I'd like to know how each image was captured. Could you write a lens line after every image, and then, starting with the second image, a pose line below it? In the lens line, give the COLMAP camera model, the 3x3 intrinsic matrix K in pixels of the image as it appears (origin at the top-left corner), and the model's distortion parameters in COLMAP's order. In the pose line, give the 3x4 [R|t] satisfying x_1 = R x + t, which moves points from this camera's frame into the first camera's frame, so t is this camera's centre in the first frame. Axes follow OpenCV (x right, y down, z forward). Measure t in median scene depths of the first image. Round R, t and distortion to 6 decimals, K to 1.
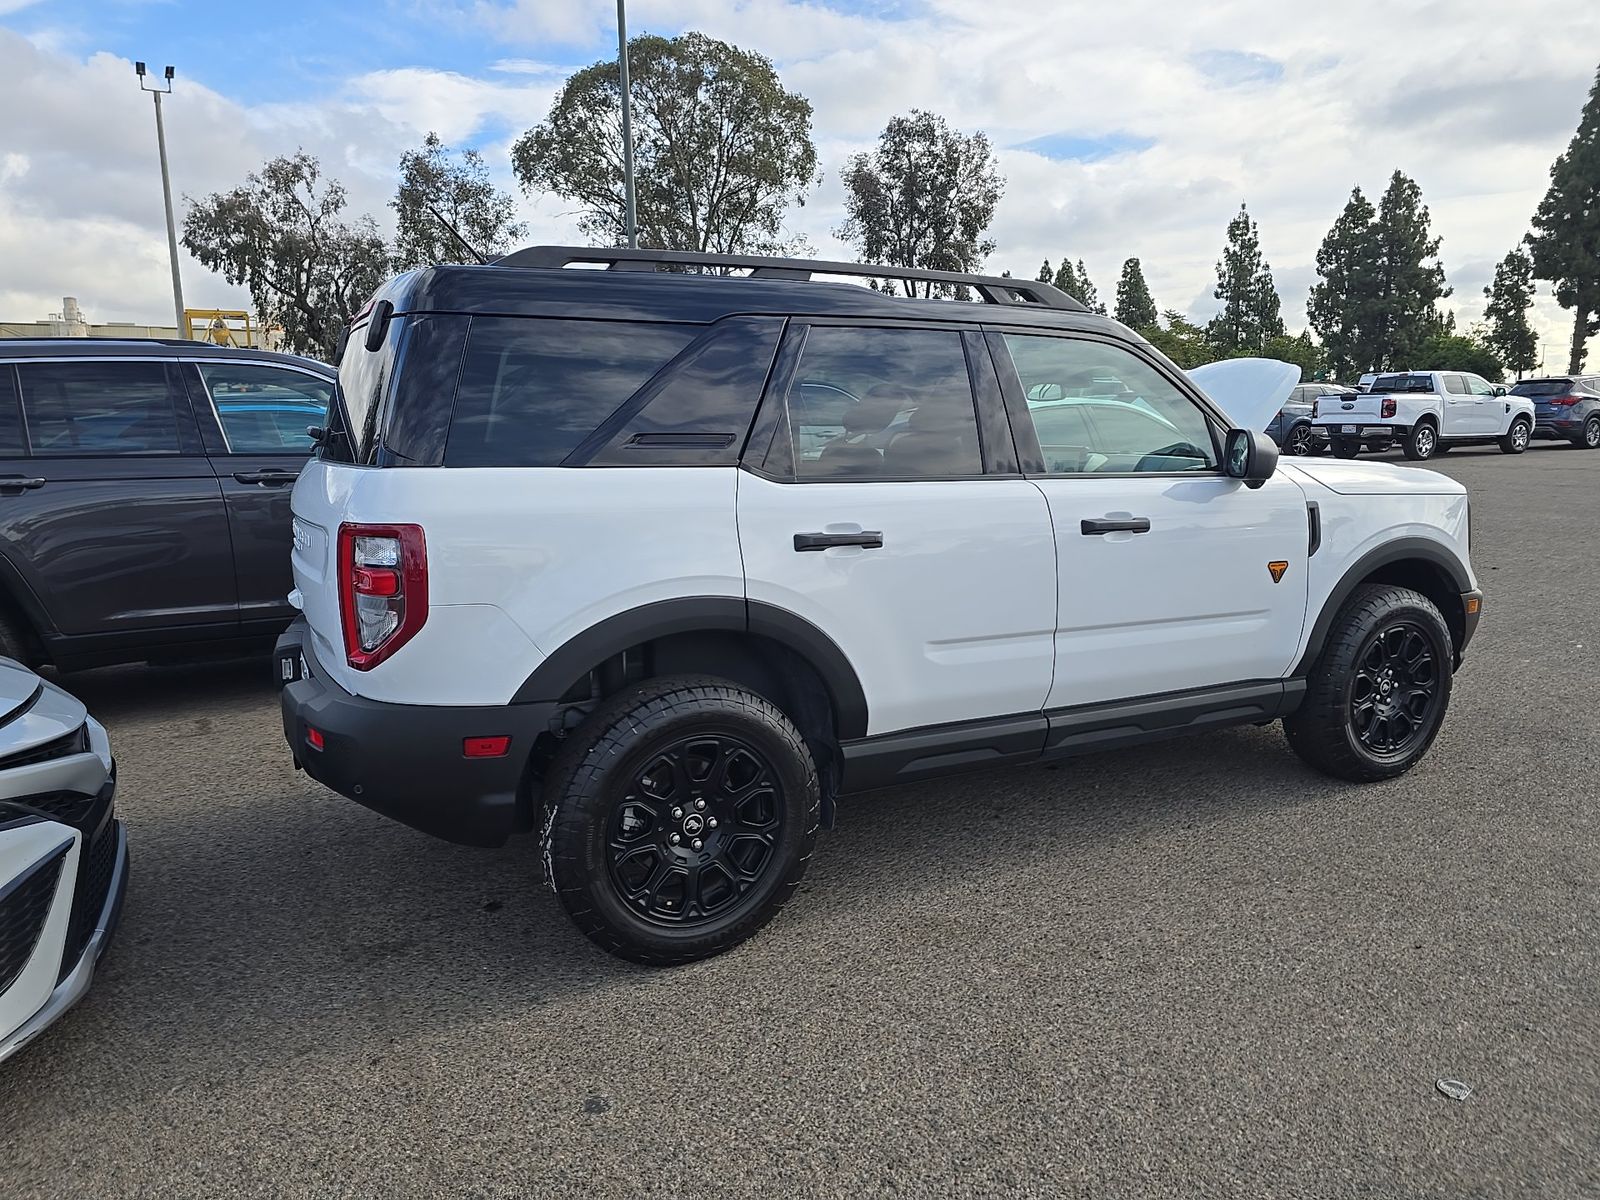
lens RADIAL K [[1067.8, 0, 805.8], [0, 1067.8, 594.3], [0, 0, 1]] dist [0.018948, -0.017758]
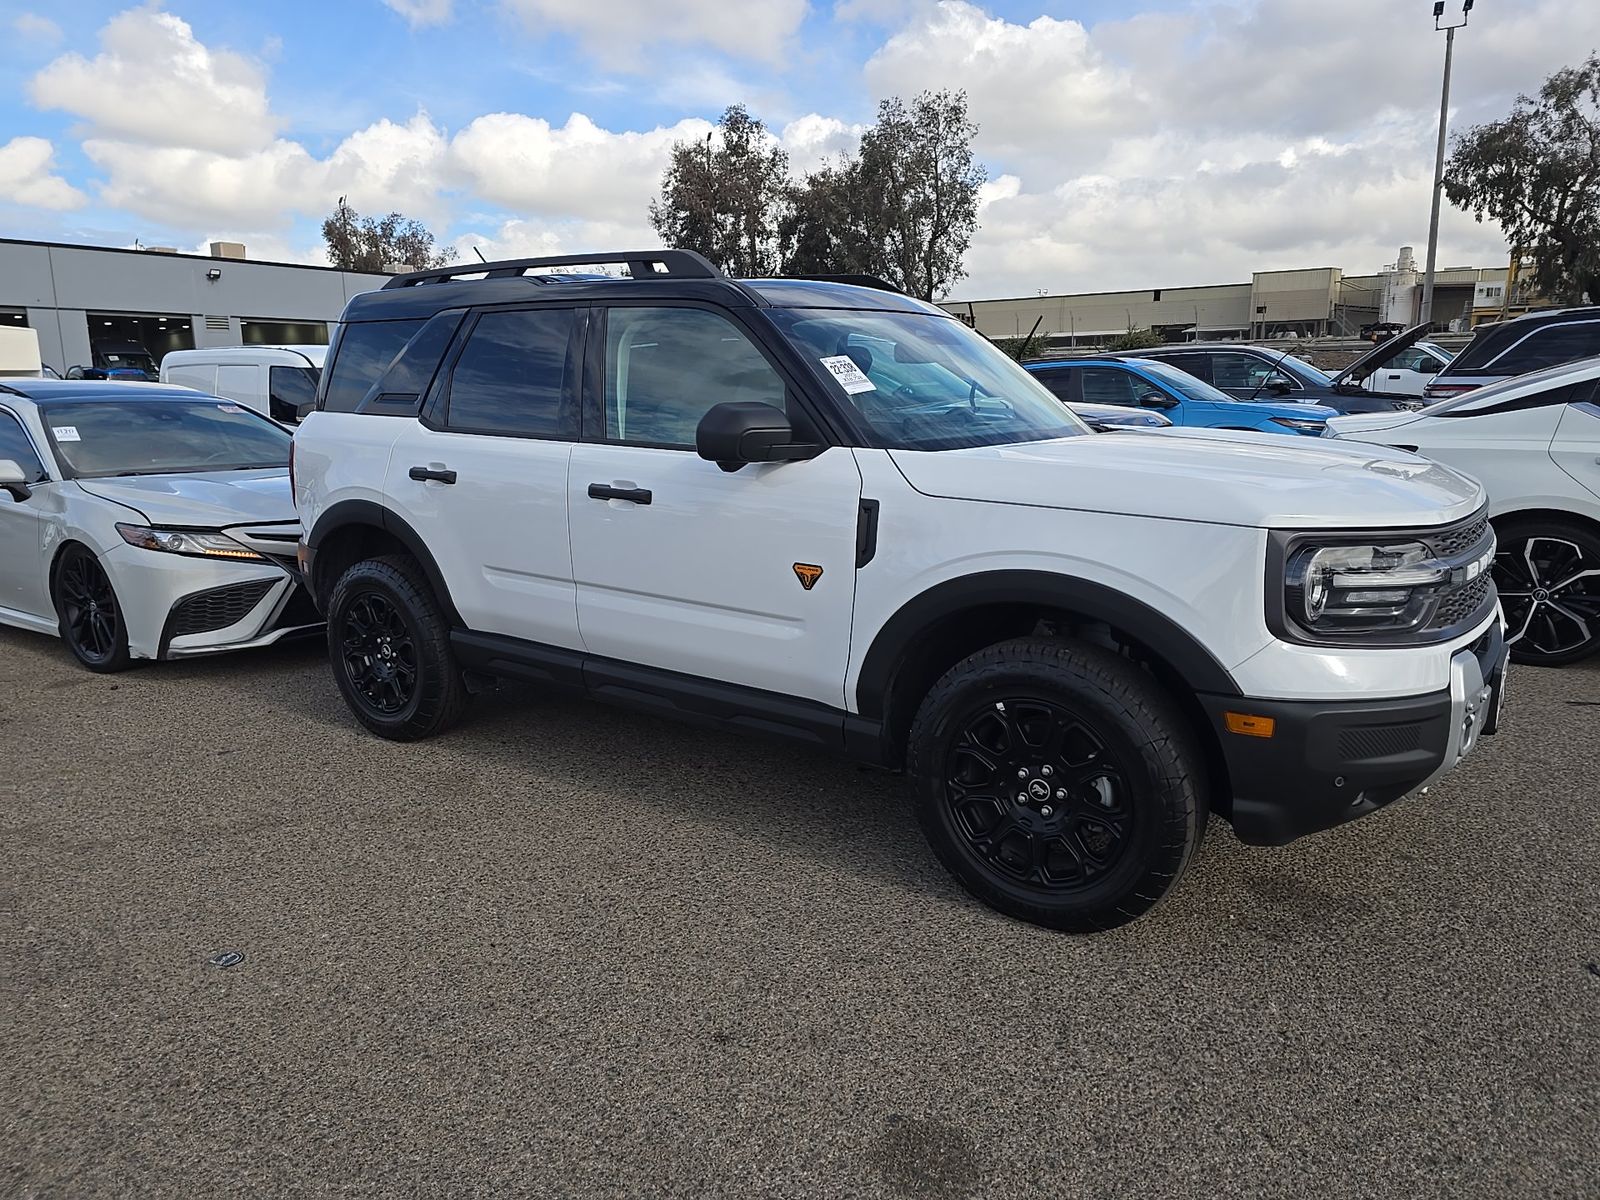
lens RADIAL K [[1067.8, 0, 804.0], [0, 1067.8, 600.1], [0, 0, 1]] dist [0.018948, -0.017758]
pose [[0.453522, 0.186572, -0.871498, 1.125251], [-0.137634, 0.980774, 0.138343, -0.113357], [0.880554, 0.057206, 0.470481, 0.598325]]
